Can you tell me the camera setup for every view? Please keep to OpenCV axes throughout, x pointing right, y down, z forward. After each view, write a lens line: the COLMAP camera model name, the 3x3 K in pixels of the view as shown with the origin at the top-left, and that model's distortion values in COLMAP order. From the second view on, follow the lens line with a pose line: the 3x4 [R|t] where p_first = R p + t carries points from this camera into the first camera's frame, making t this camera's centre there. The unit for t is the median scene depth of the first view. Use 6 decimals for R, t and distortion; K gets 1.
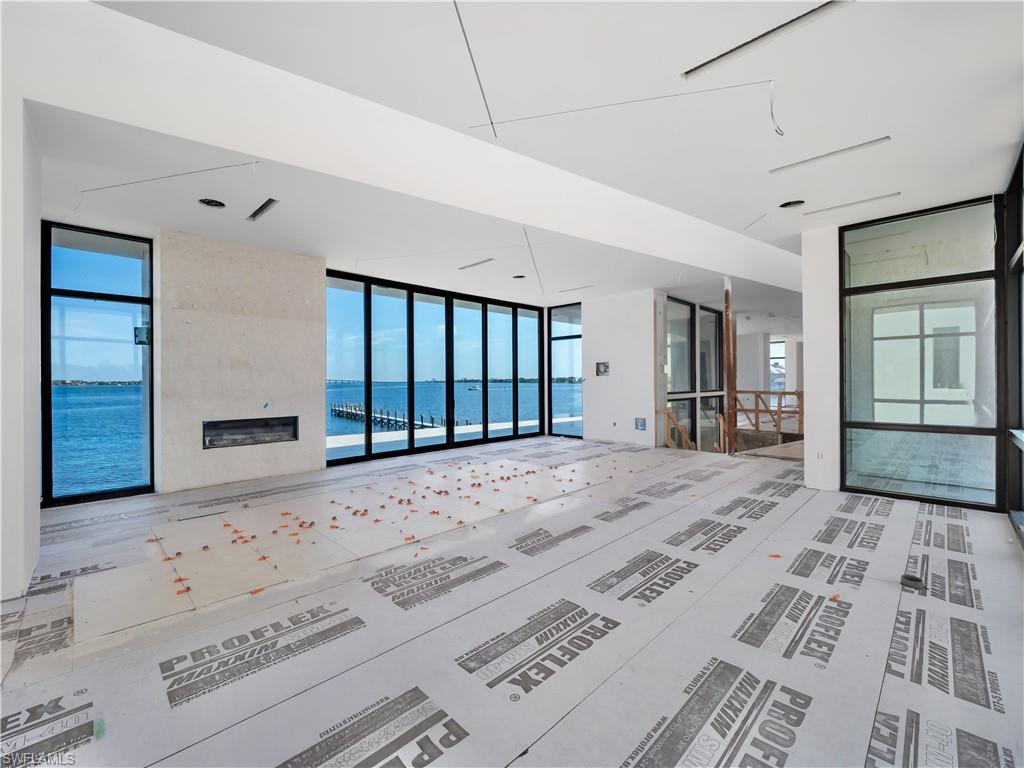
lens RADIAL K [[440.3, 0, 514.1], [0, 440.3, 378.0], [0, 0, 1]] dist [0.000477, -0.000024]
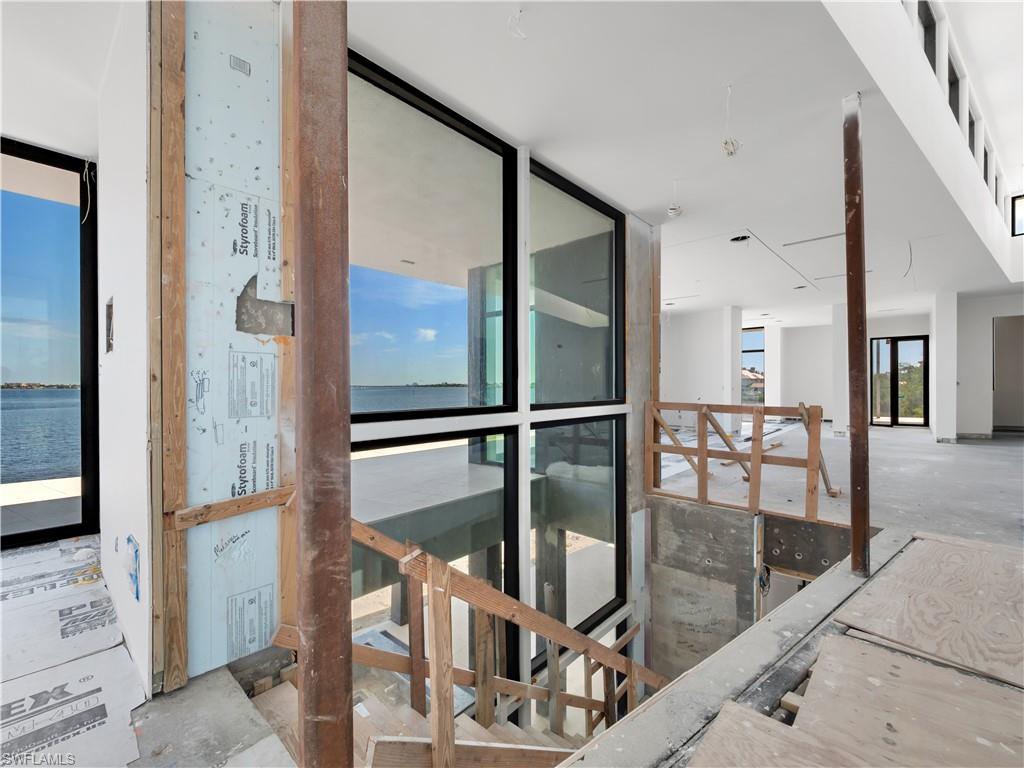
lens RADIAL K [[414.1, 0, 512.0], [0, 414.1, 384.0], [0, 0, 1]] dist [-0.024417, 0.000049]
pose [[0.999978, 0.003224, 0.005732, 0.114719], [-0.003236, 0.999993, 0.002011, 0.003184], [-0.005726, -0.002030, 0.999982, 0.191207]]
